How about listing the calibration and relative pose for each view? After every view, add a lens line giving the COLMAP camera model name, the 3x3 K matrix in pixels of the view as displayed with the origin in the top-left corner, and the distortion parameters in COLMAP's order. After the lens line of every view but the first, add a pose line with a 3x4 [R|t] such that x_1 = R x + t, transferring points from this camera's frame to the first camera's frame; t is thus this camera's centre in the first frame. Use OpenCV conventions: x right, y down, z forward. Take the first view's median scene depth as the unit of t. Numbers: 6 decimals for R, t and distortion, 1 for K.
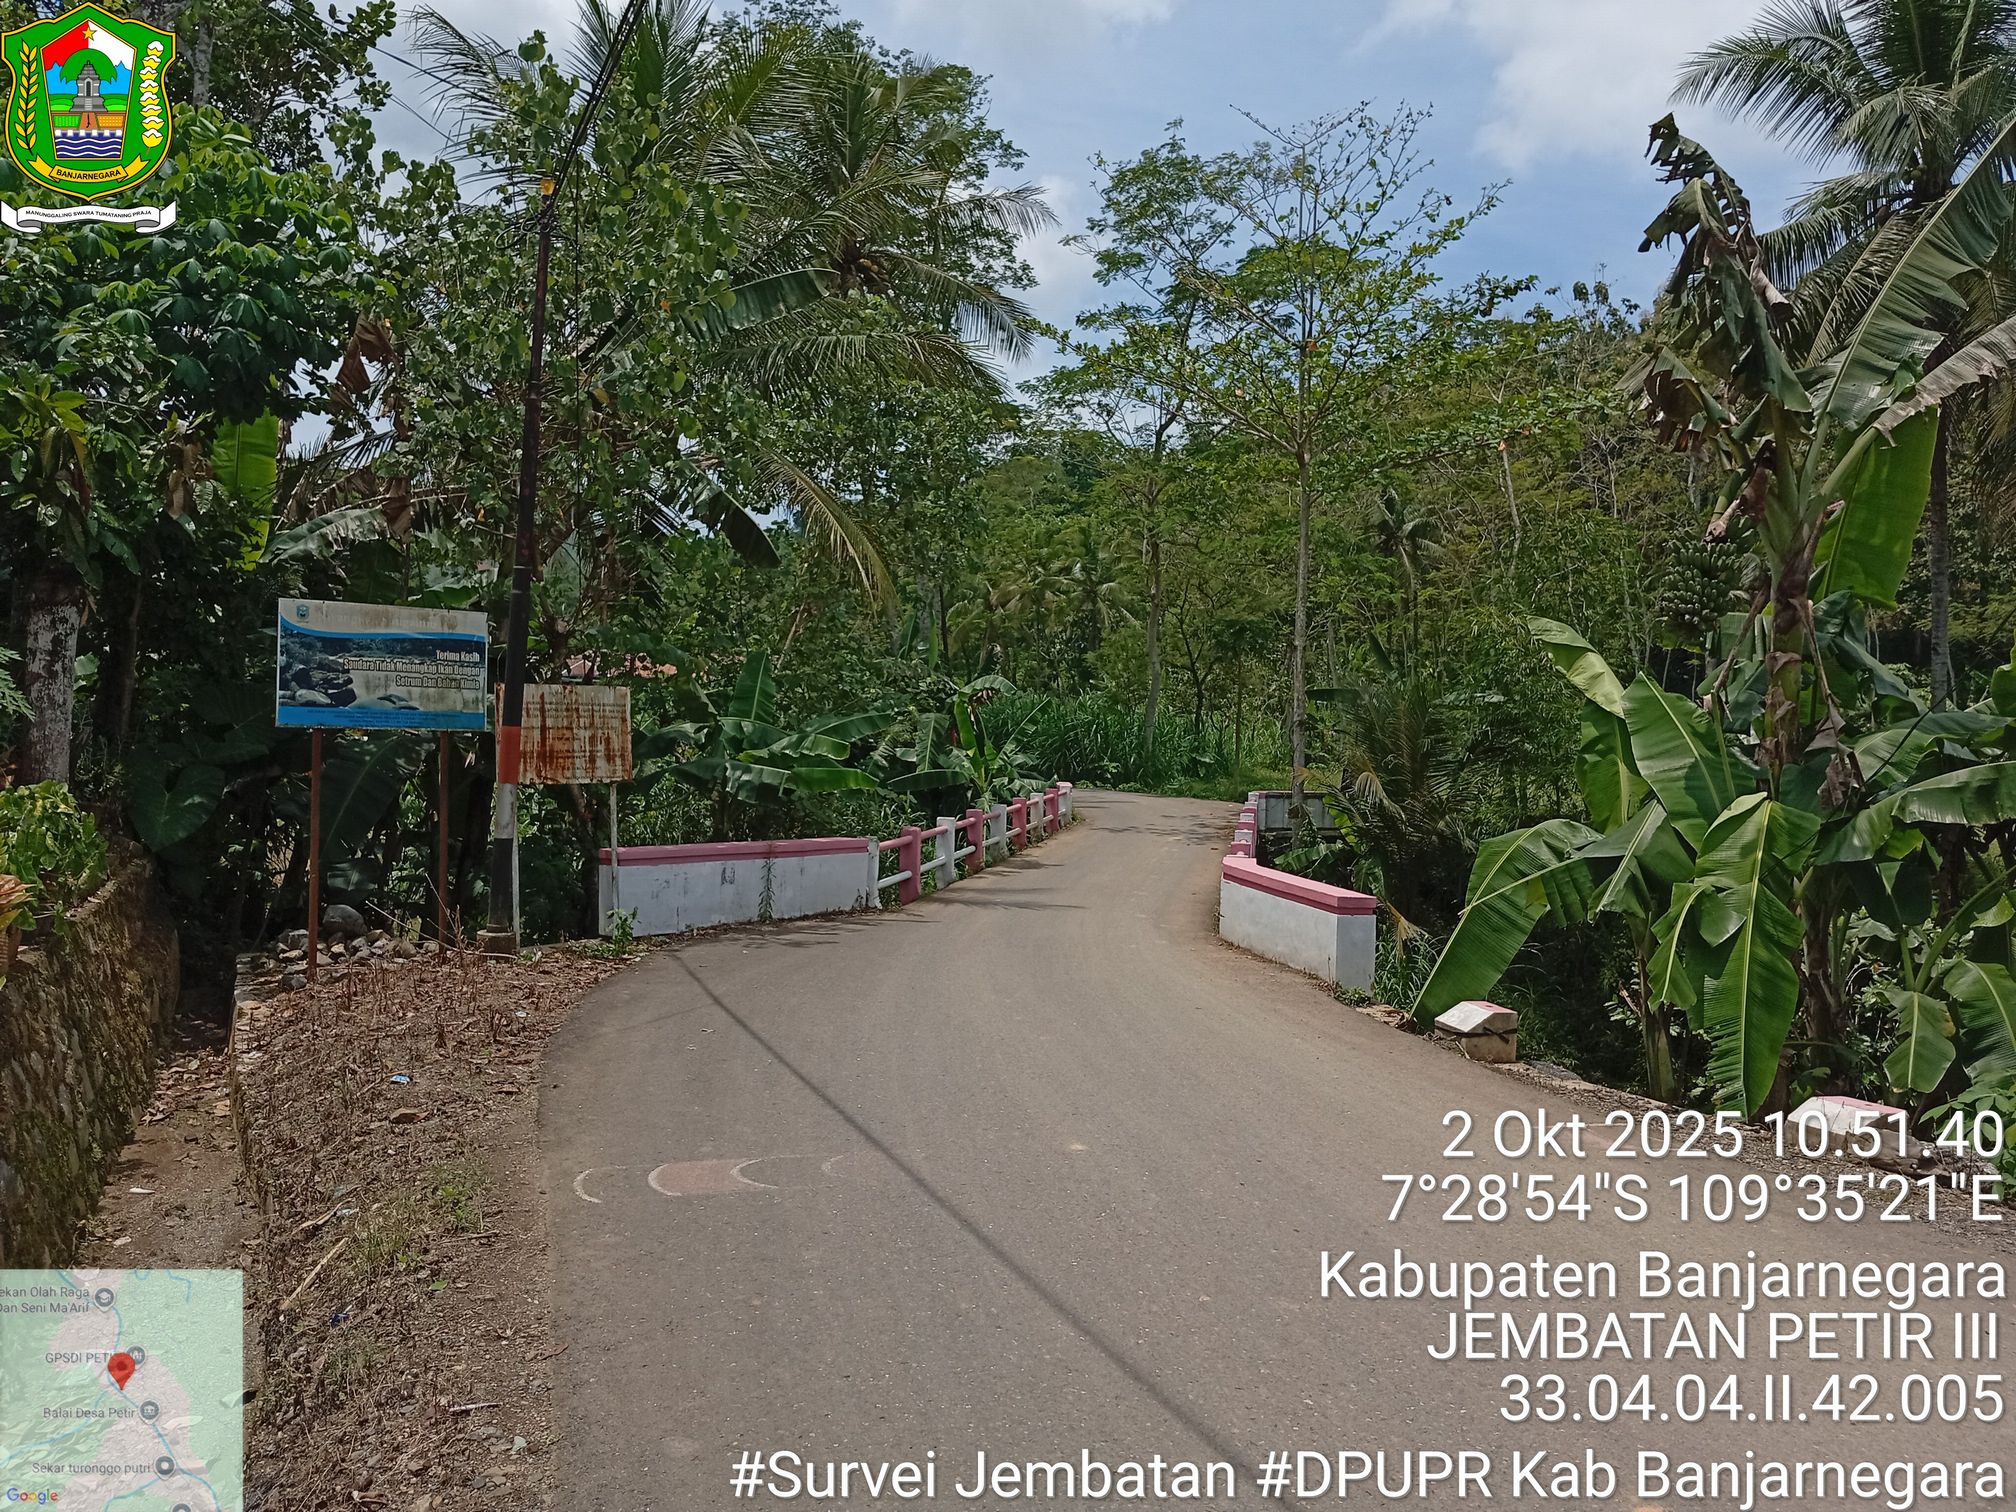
lens RADIAL K [[1553.7, 0, 1008.0], [0, 1553.7, 756.0], [0, 0, 1]] dist [0.037892, -0.113162]
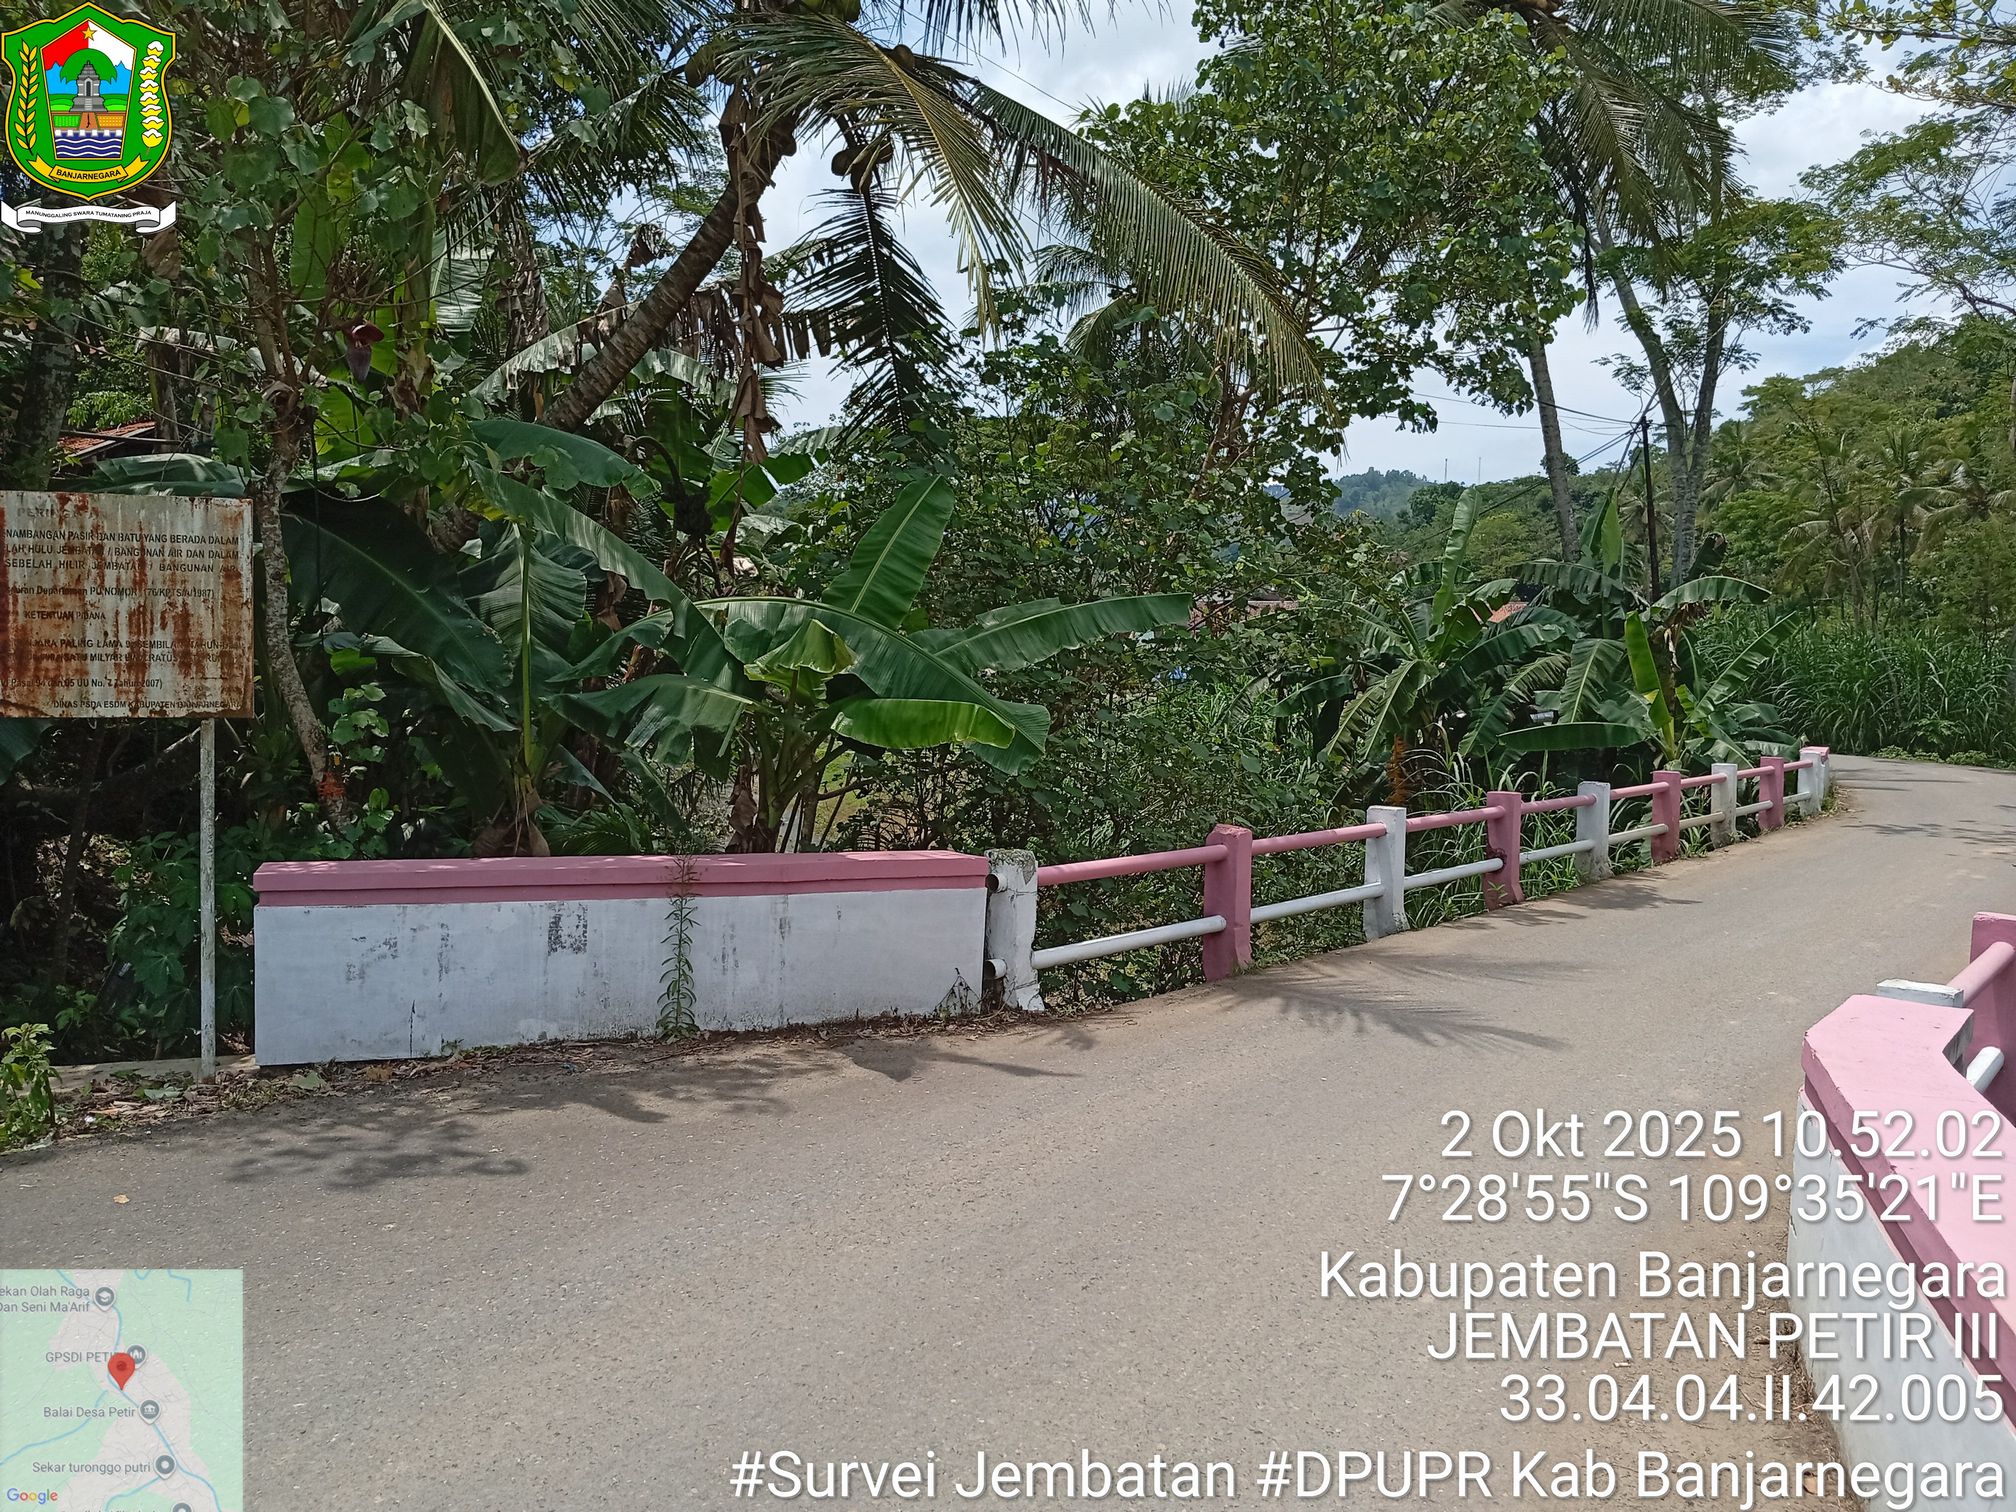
lens RADIAL K [[1553.7, 0, 1008.0], [0, 1553.7, 756.0], [0, 0, 1]] dist [0.037892, -0.113162]
pose [[0.867528, 0.025713, -0.496723, 0.086524], [-0.011693, 0.999441, 0.031315, 0.006237], [0.497251, -0.021359, 0.867344, 0.391307]]
